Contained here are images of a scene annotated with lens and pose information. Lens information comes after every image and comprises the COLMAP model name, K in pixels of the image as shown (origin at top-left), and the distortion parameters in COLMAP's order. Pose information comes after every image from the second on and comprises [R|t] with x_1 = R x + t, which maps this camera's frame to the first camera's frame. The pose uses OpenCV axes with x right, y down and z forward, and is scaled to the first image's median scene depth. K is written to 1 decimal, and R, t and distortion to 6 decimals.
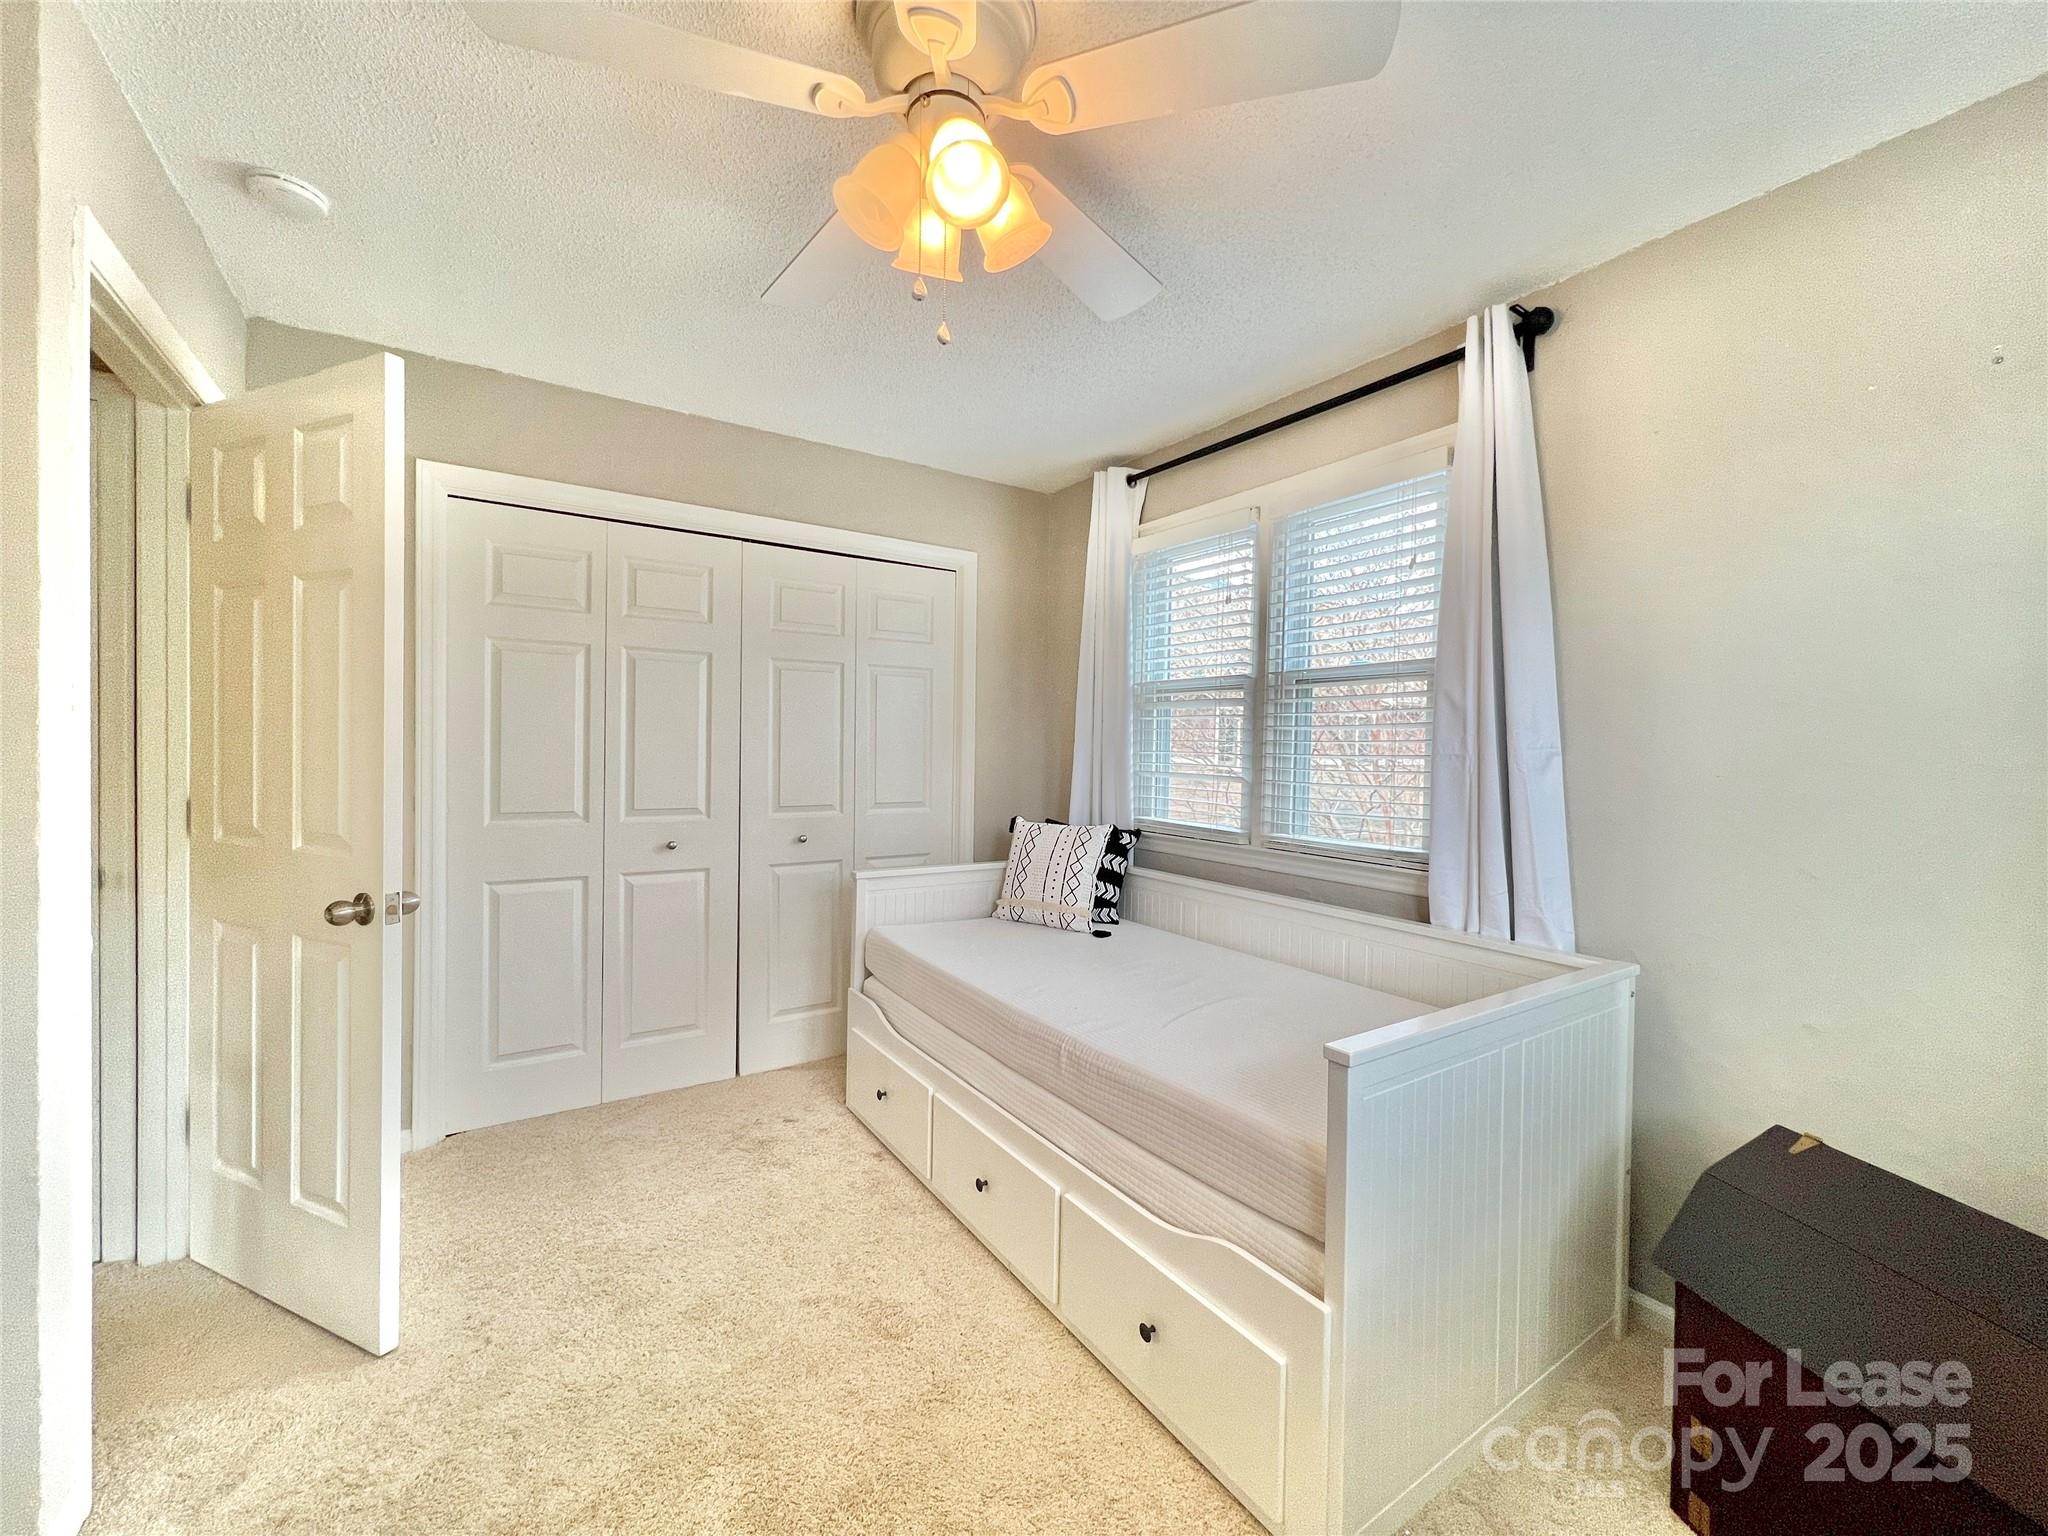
lens RADIAL K [[820.1, 0, 1013.4], [0, 820.1, 754.4], [0, 0, 1]] dist [-0.001985, 0.000610]
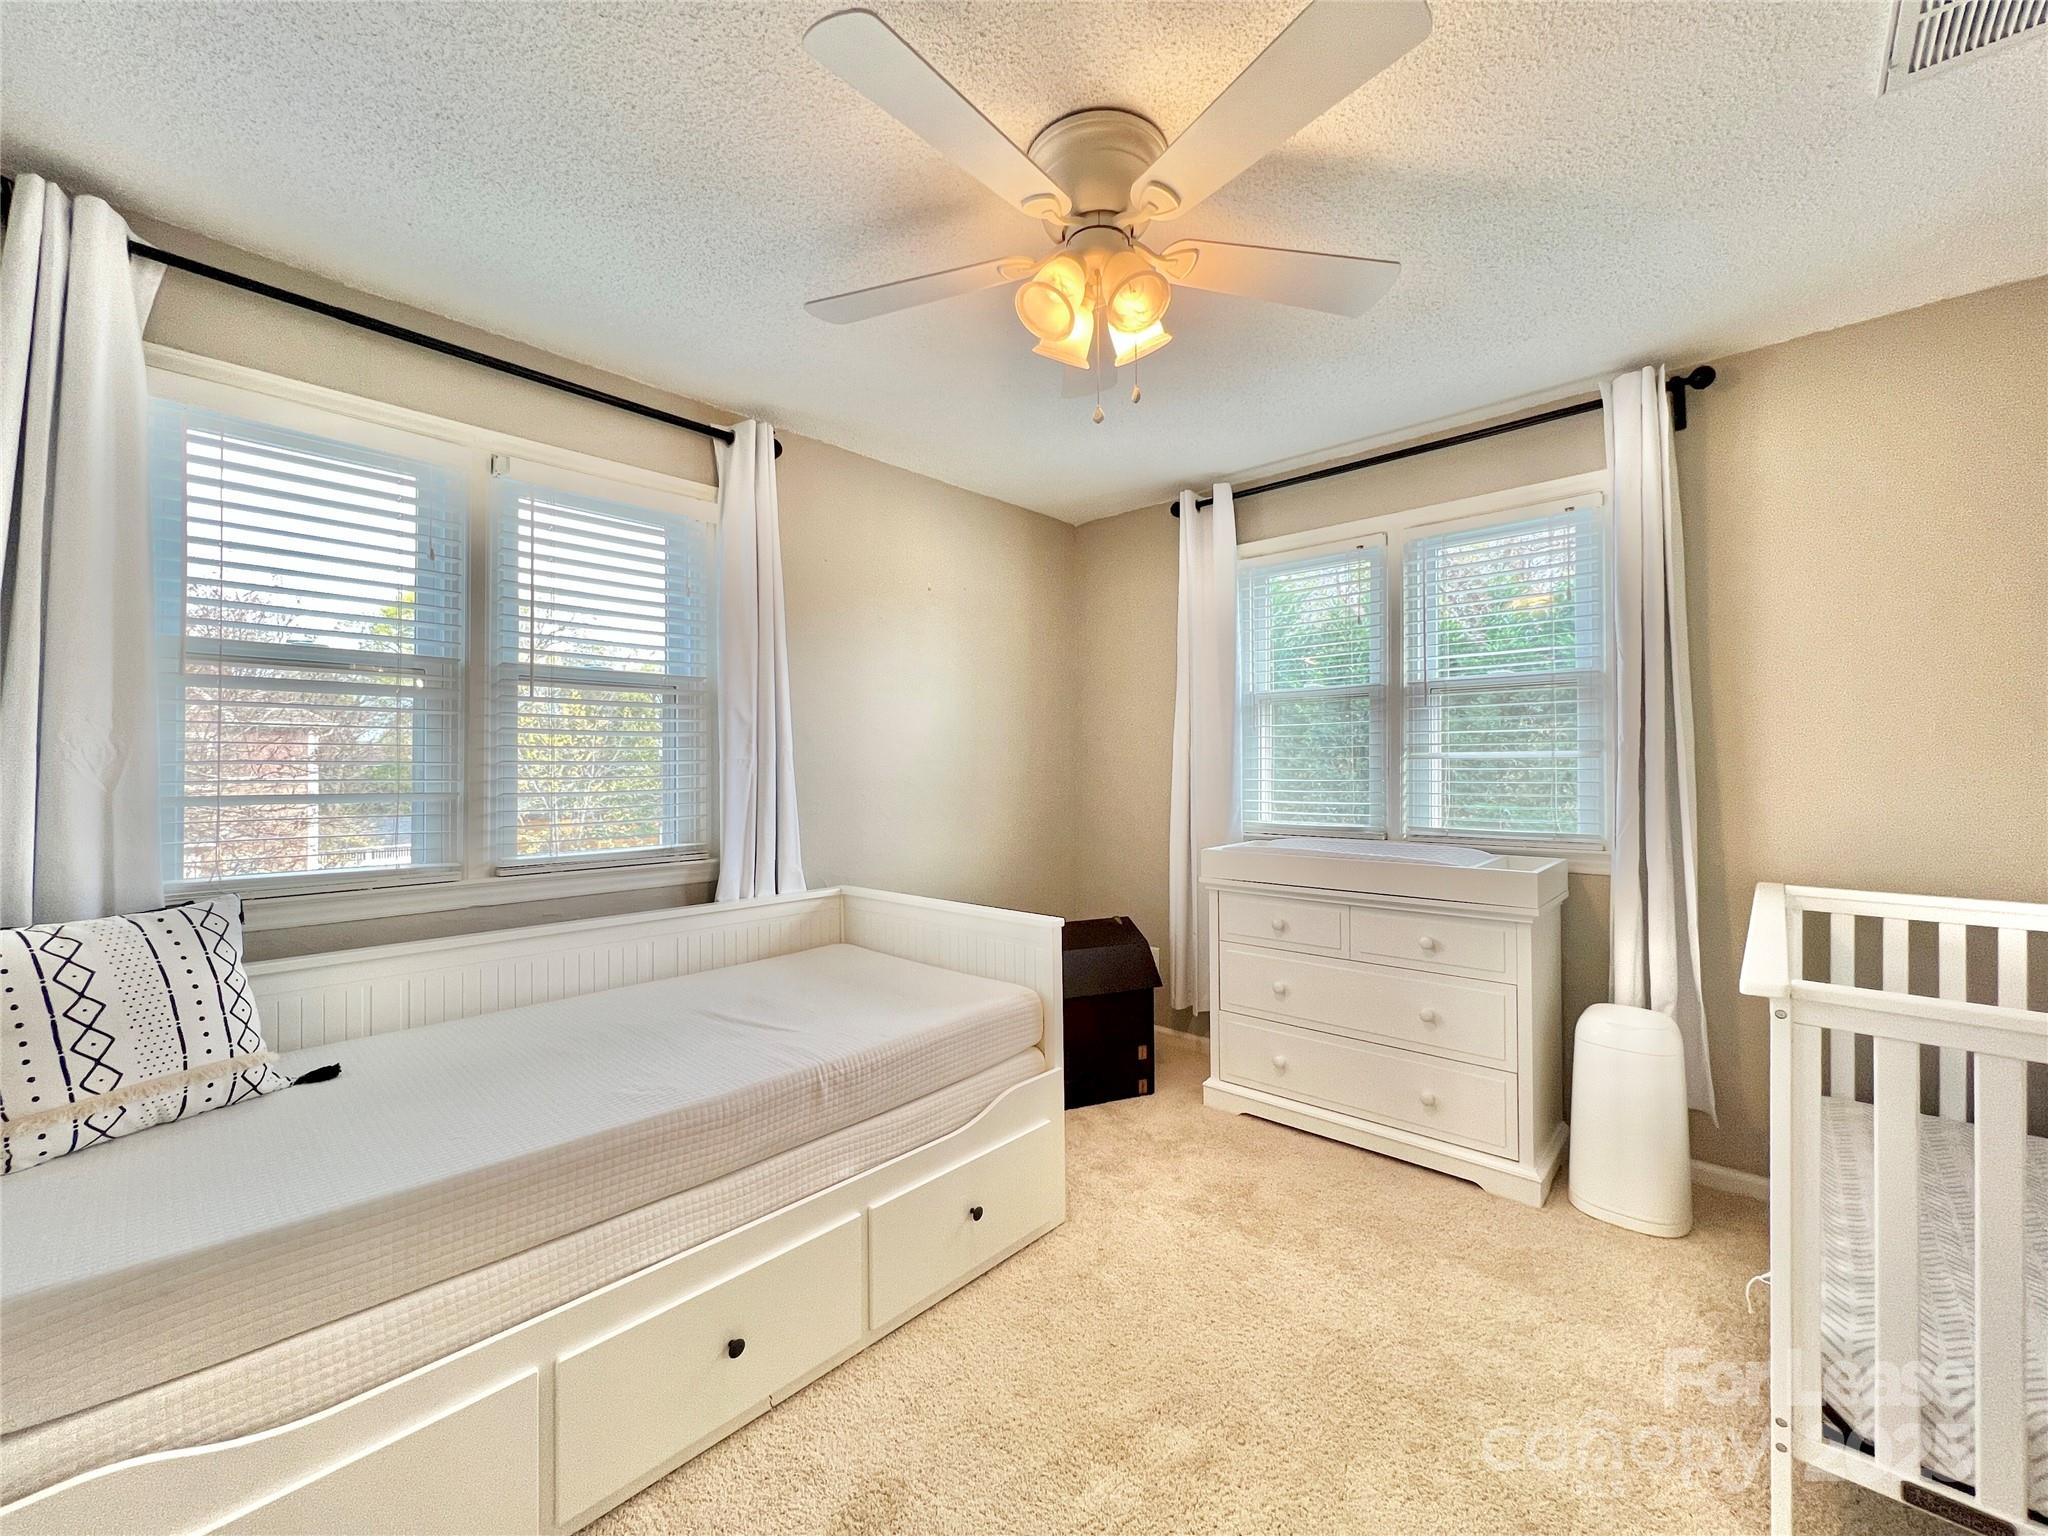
lens RADIAL K [[820.1, 0, 1018.4], [0, 820.1, 757.0], [0, 0, 1]] dist [-0.001985, 0.000610]
pose [[-0.239204, -0.009745, 0.970920, -0.718847], [0.004064, 0.999931, 0.011038, -0.014908], [-0.970961, 0.006586, -0.239148, 0.810439]]
